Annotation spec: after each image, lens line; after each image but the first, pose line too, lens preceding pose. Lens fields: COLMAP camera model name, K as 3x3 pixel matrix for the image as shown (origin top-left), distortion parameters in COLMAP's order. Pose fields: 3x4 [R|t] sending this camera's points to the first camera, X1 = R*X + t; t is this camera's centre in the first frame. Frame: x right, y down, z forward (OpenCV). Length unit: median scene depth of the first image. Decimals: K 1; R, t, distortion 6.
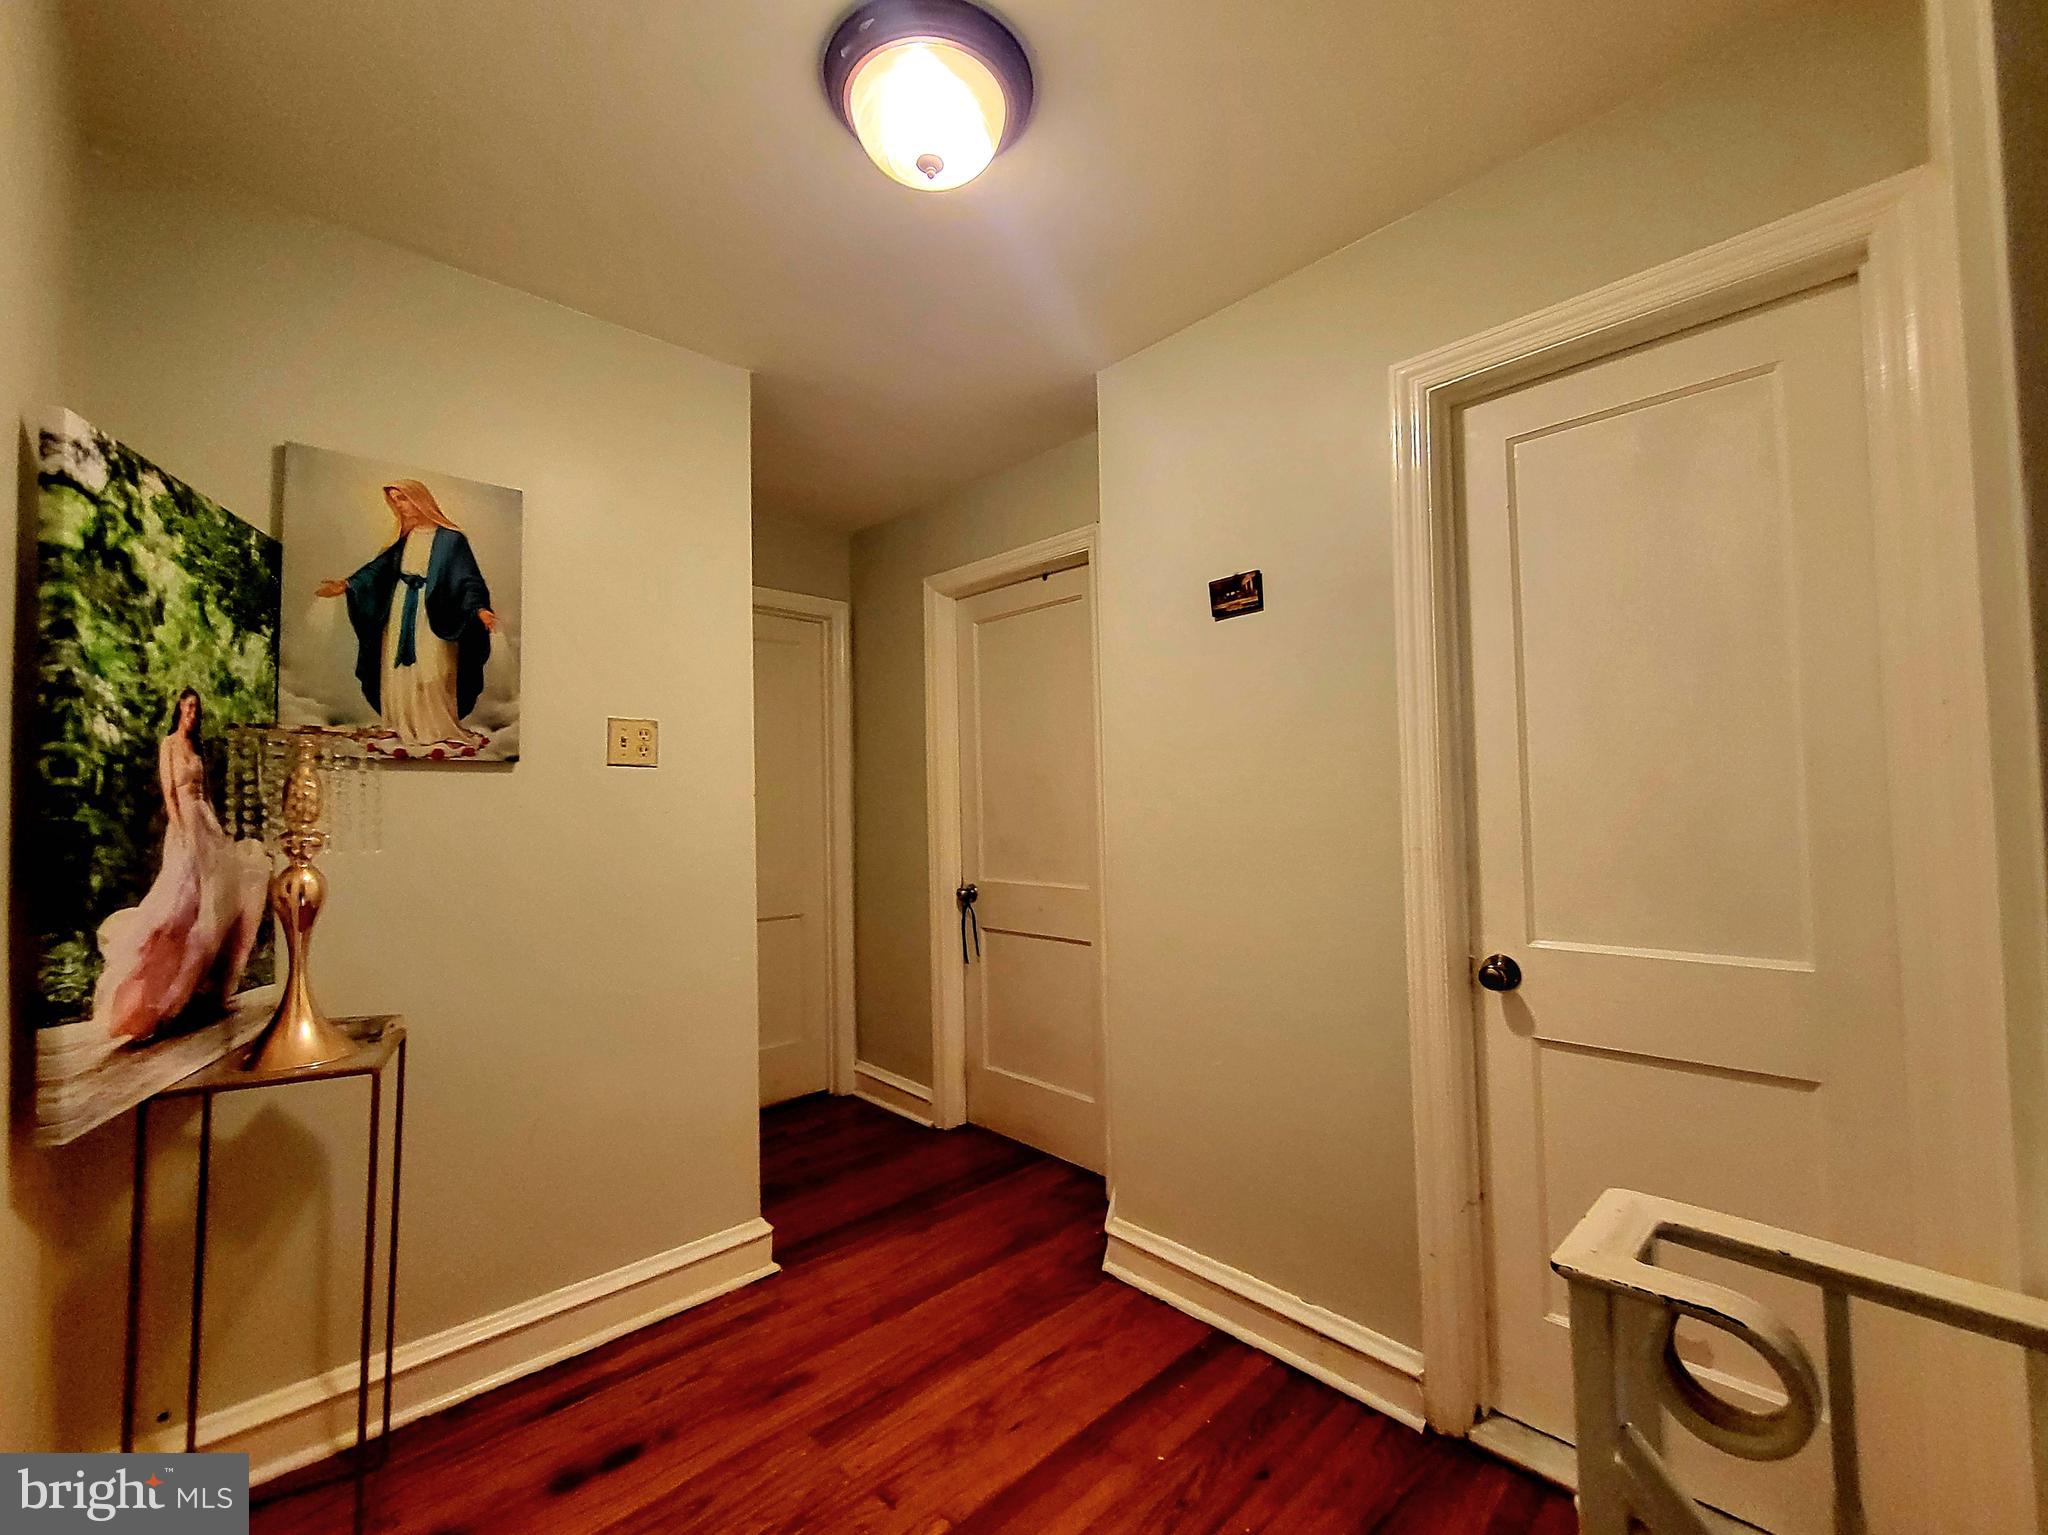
lens RADIAL K [[848.1, 0, 1021.0], [0, 848.1, 766.1], [0, 0, 1]] dist [-0.005480, -0.000357]
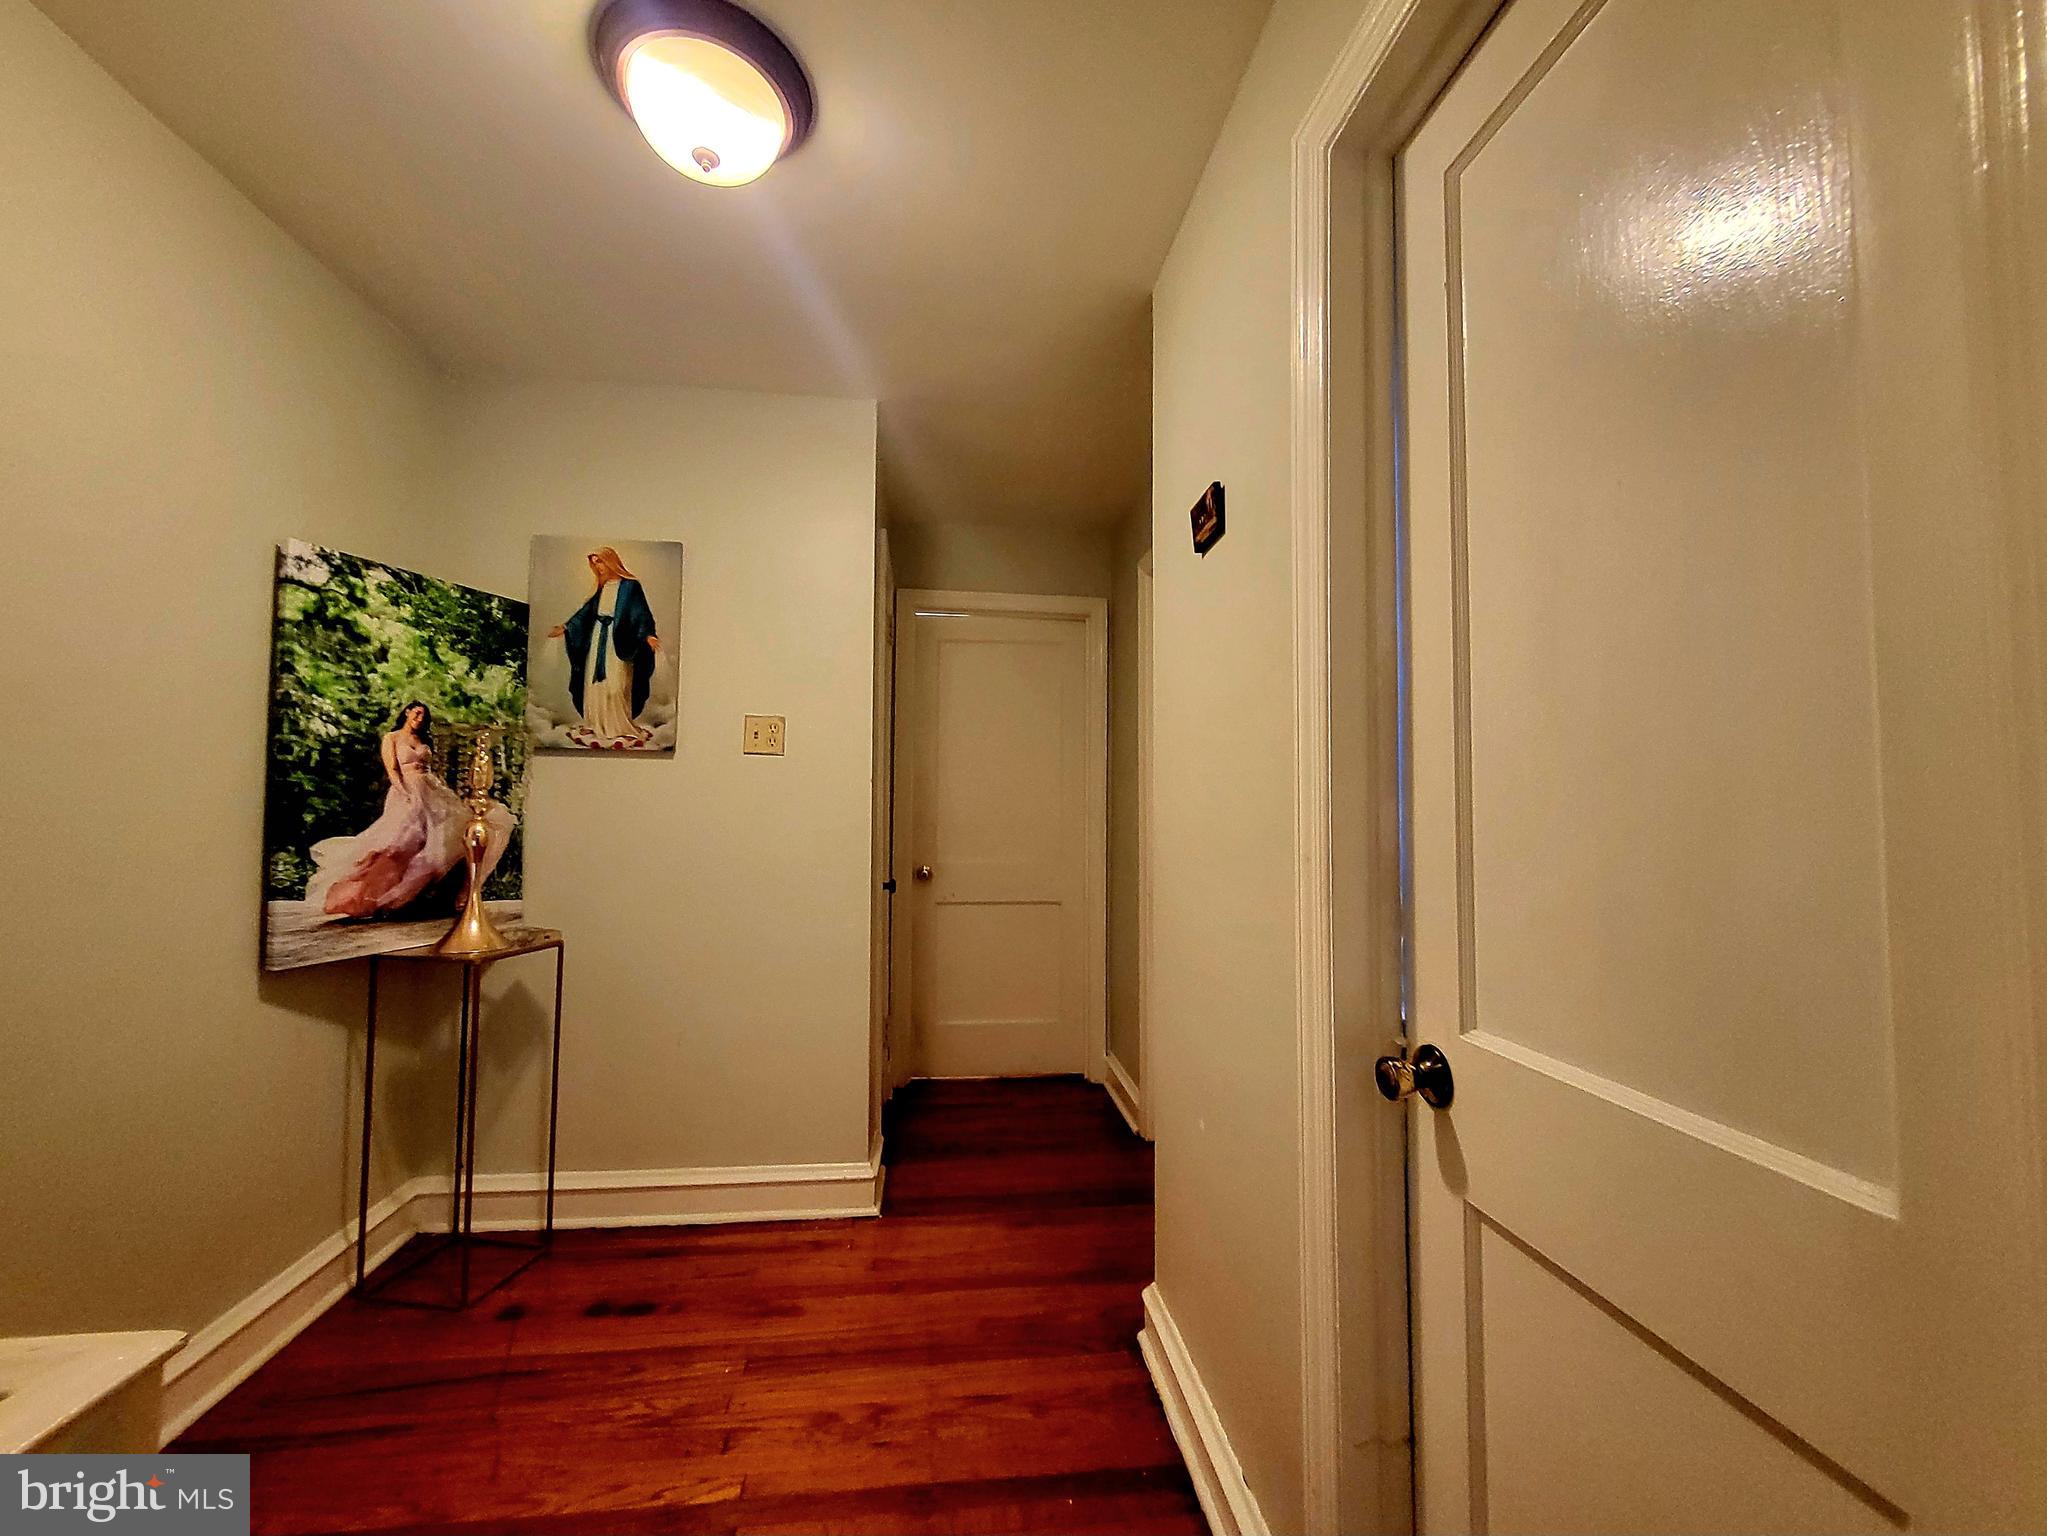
lens RADIAL K [[810.8, 0, 1028.2], [0, 810.8, 768.4], [0, 0, 1]] dist [-0.007266, -0.000184]
pose [[0.805275, -0.002548, -0.592896, 0.802520], [0.000796, 0.999995, -0.003217, 0.036084], [0.592901, 0.002118, 0.805273, 0.449319]]
